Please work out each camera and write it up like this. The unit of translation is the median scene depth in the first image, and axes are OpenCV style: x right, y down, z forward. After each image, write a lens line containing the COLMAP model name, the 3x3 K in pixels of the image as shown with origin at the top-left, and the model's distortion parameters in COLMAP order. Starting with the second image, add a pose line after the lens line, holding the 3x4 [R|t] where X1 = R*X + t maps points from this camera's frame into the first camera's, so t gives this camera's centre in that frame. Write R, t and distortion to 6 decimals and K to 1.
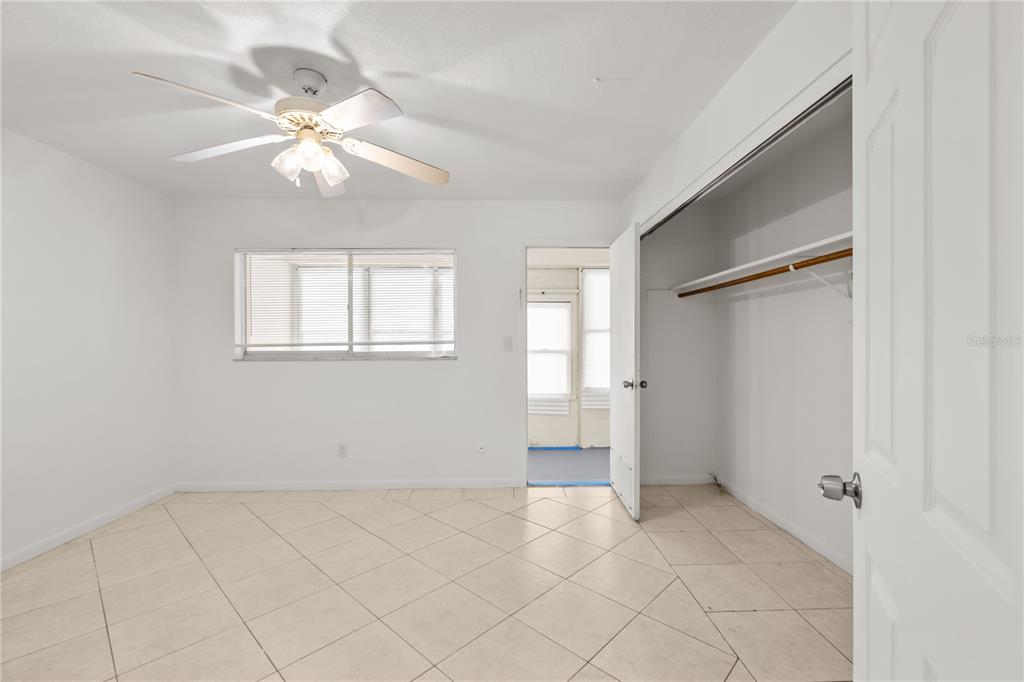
lens RADIAL K [[430.8, 0, 520.3], [0, 430.8, 342.3], [0, 0, 1]] dist [0.001833, 0.000139]
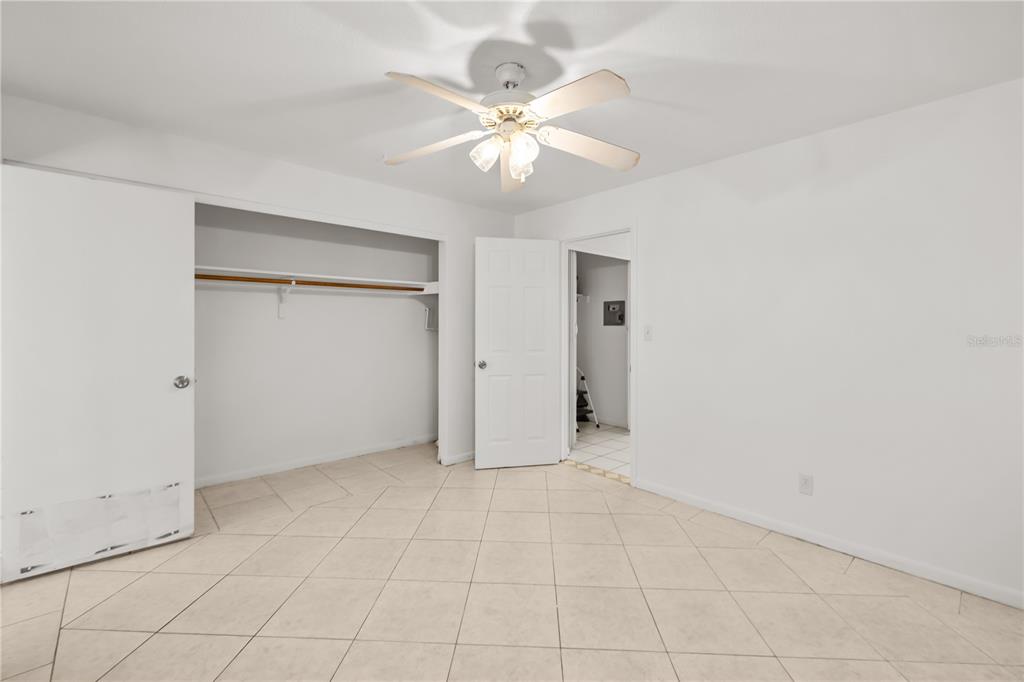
lens RADIAL K [[439.2, 0, 511.0], [0, 439.2, 323.4], [0, 0, 1]] dist [0.000097, 0.000133]
pose [[-0.643582, 0.004607, 0.765364, -0.646337], [0.000934, 0.999986, -0.005234, -0.009129], [-0.765377, -0.002653, -0.643577, 0.843528]]
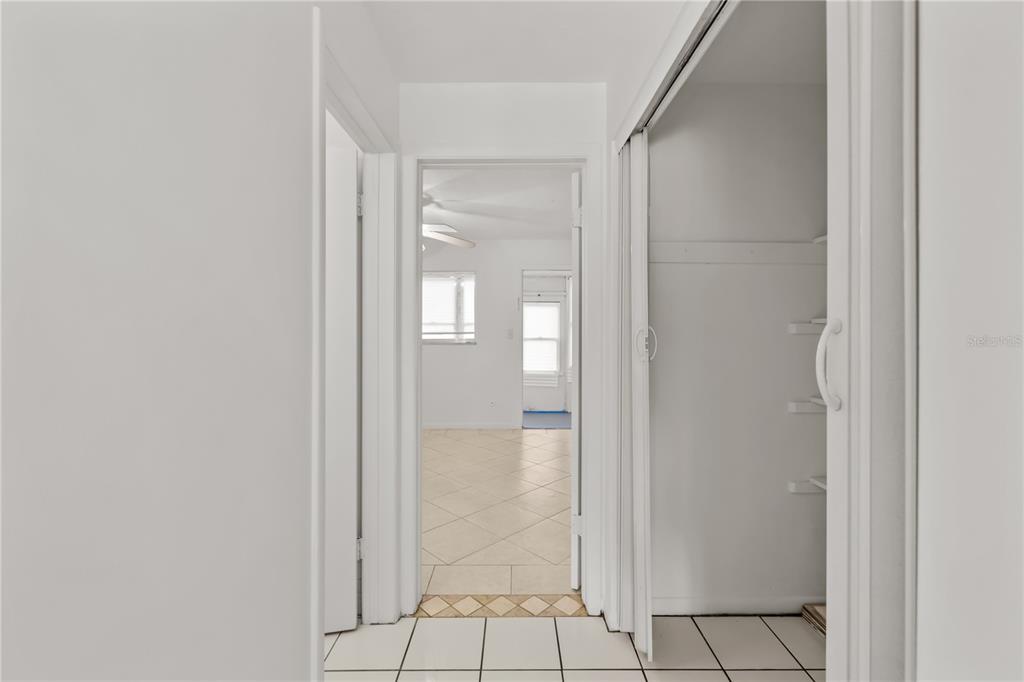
lens RADIAL K [[430.7, 0, 515.7], [0, 430.7, 329.6], [0, 0, 1]] dist [0.000417, 0.000026]
pose [[0.999362, 0.004594, -0.035417, 0.042600], [-0.004564, 0.999989, 0.000933, -0.013495], [0.035421, -0.000771, 0.999372, -0.490418]]
